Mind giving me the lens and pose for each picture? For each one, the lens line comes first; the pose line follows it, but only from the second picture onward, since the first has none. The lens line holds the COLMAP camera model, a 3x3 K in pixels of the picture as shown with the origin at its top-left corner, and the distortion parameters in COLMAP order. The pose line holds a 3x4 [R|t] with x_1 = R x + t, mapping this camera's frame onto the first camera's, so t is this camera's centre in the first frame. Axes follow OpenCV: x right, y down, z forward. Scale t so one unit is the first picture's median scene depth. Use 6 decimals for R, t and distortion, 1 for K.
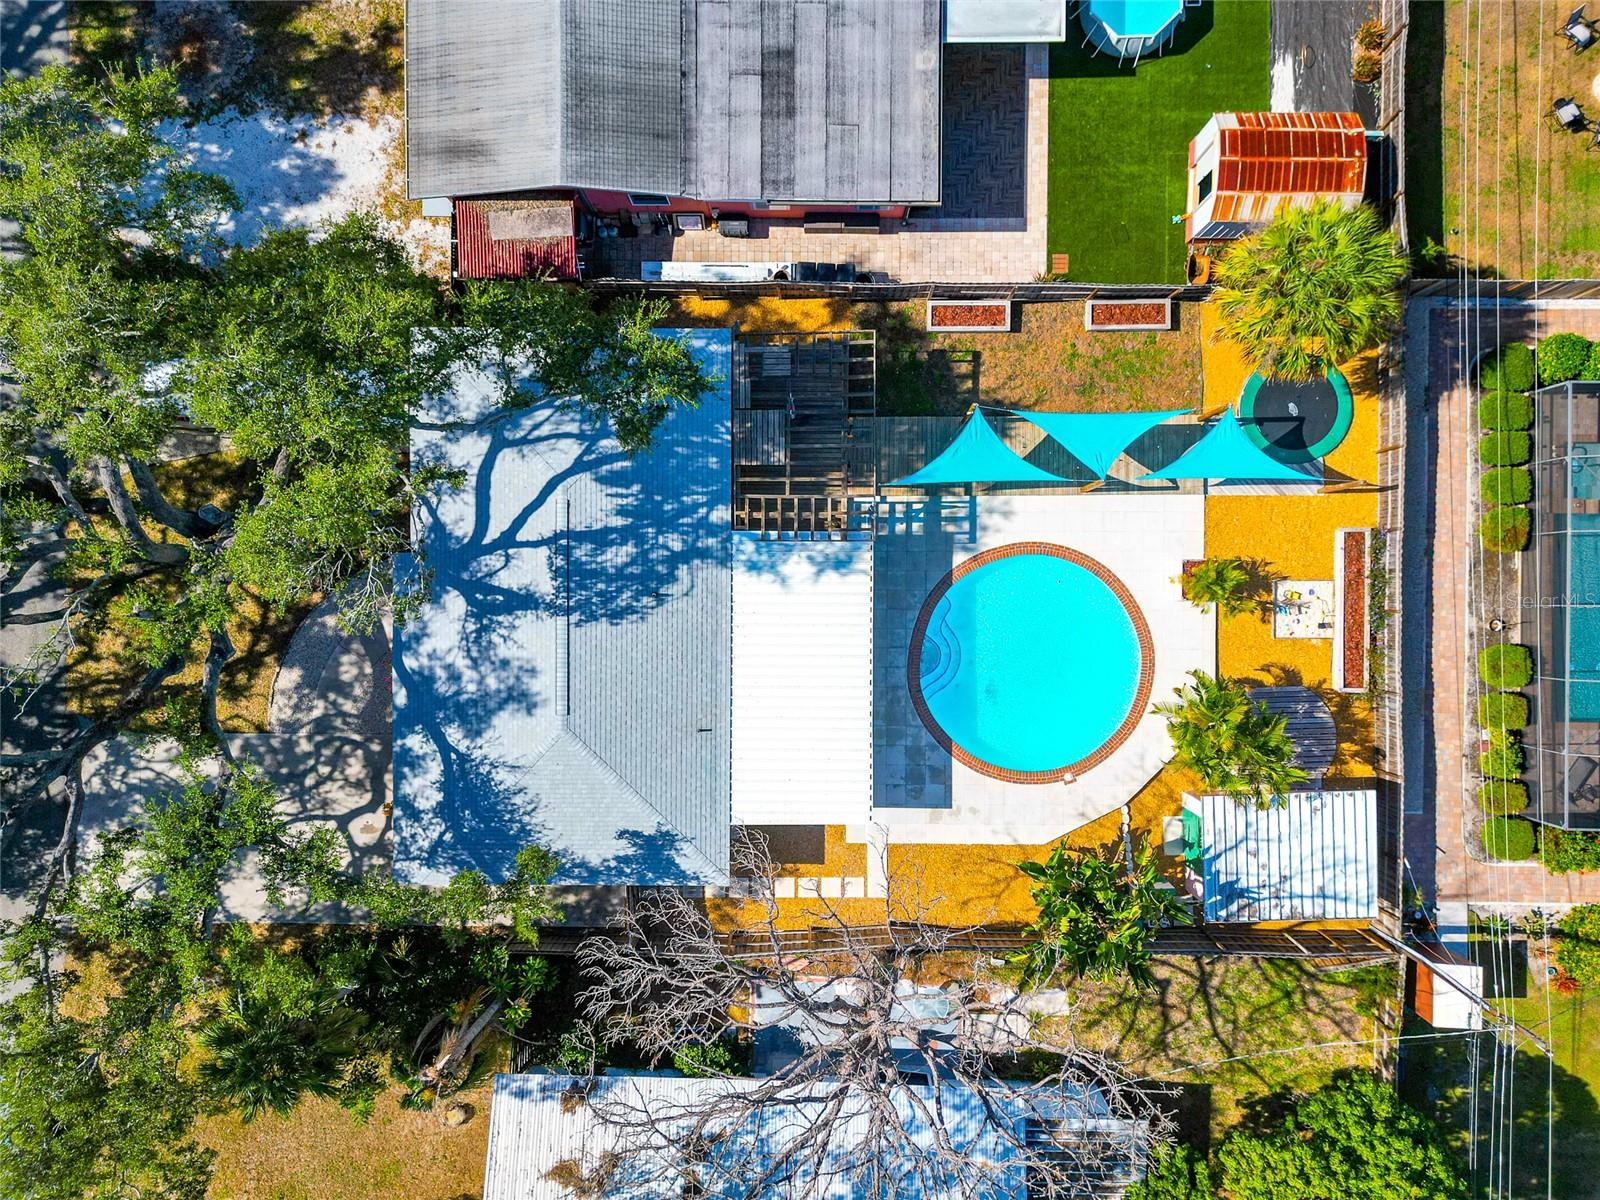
lens RADIAL K [[1132.3, 0, 801.7], [0, 1132.3, 592.5], [0, 0, 1]] dist [0.065548, -0.066937]
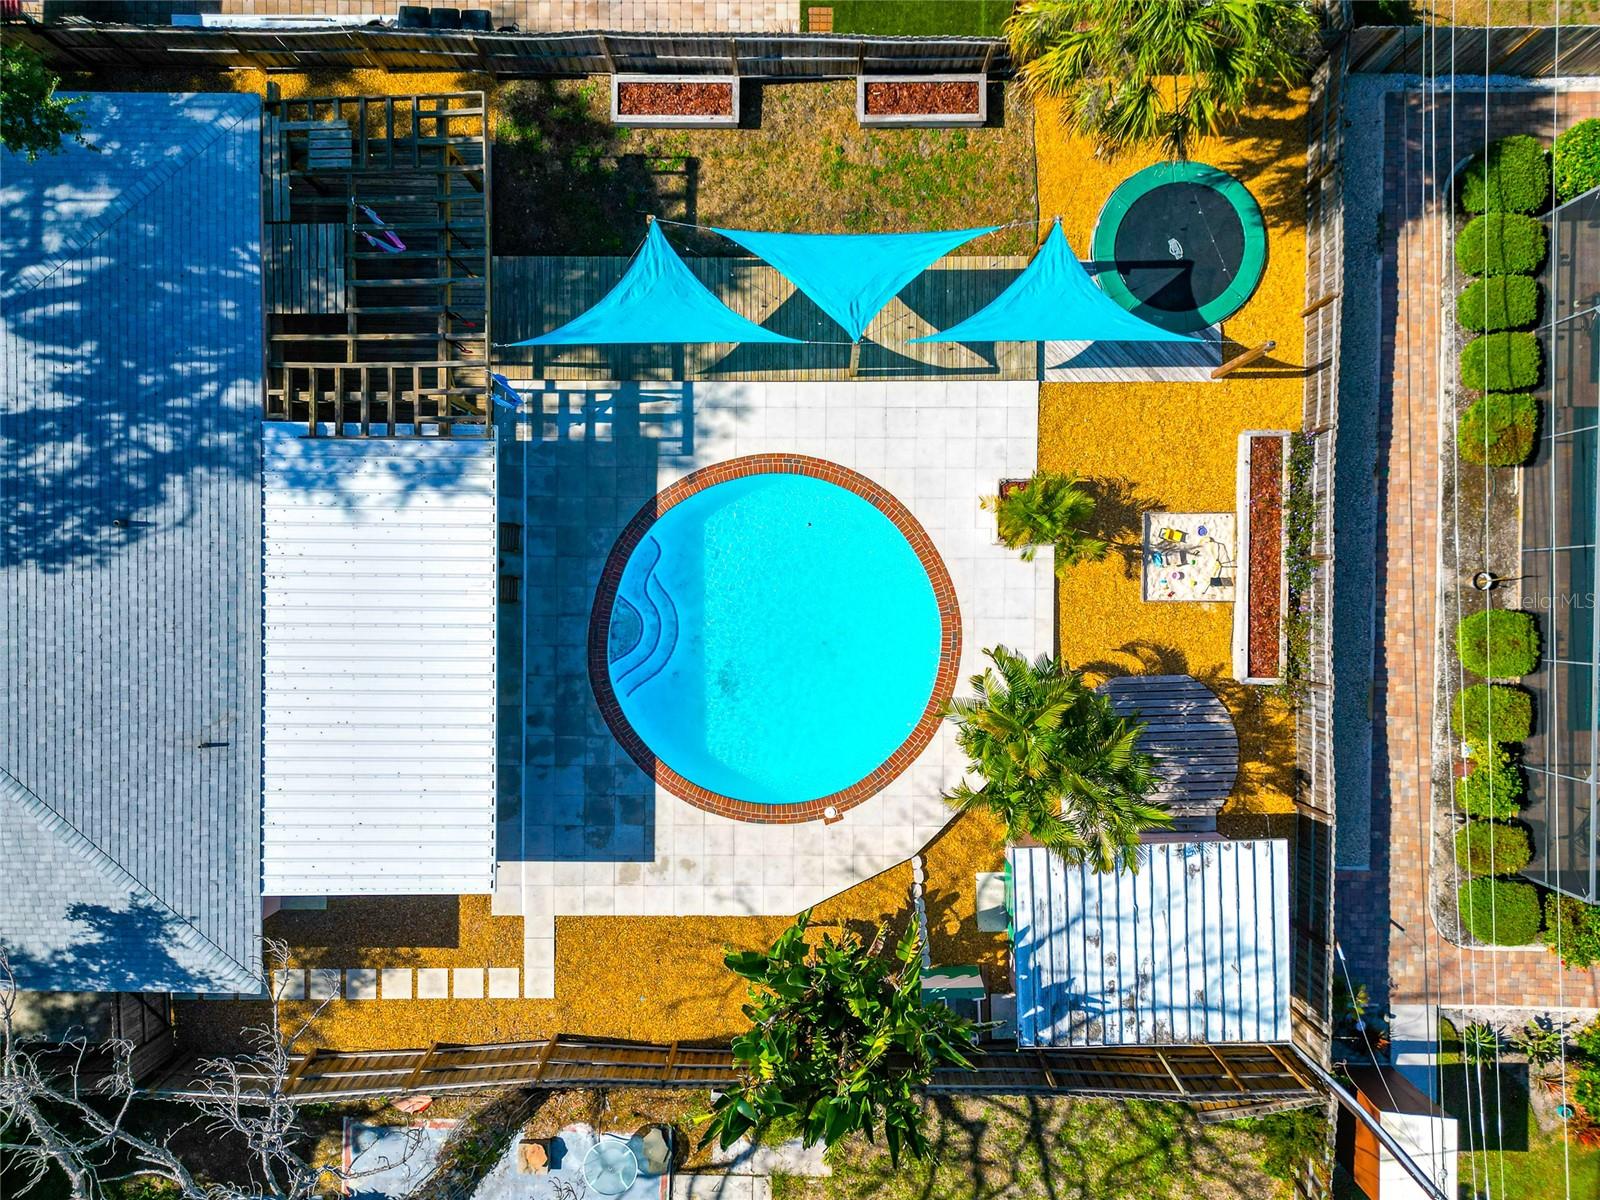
lens RADIAL K [[1141.3, 0, 800.0], [0, 1141.3, 600.0], [0, 0, 1]] dist [0.054049, -0.047763]
pose [[0.999996, 0.002763, 0.001103, 0.217467], [-0.002771, 0.999969, 0.007382, 0.035240], [-0.001083, -0.007385, 0.999972, 0.347483]]
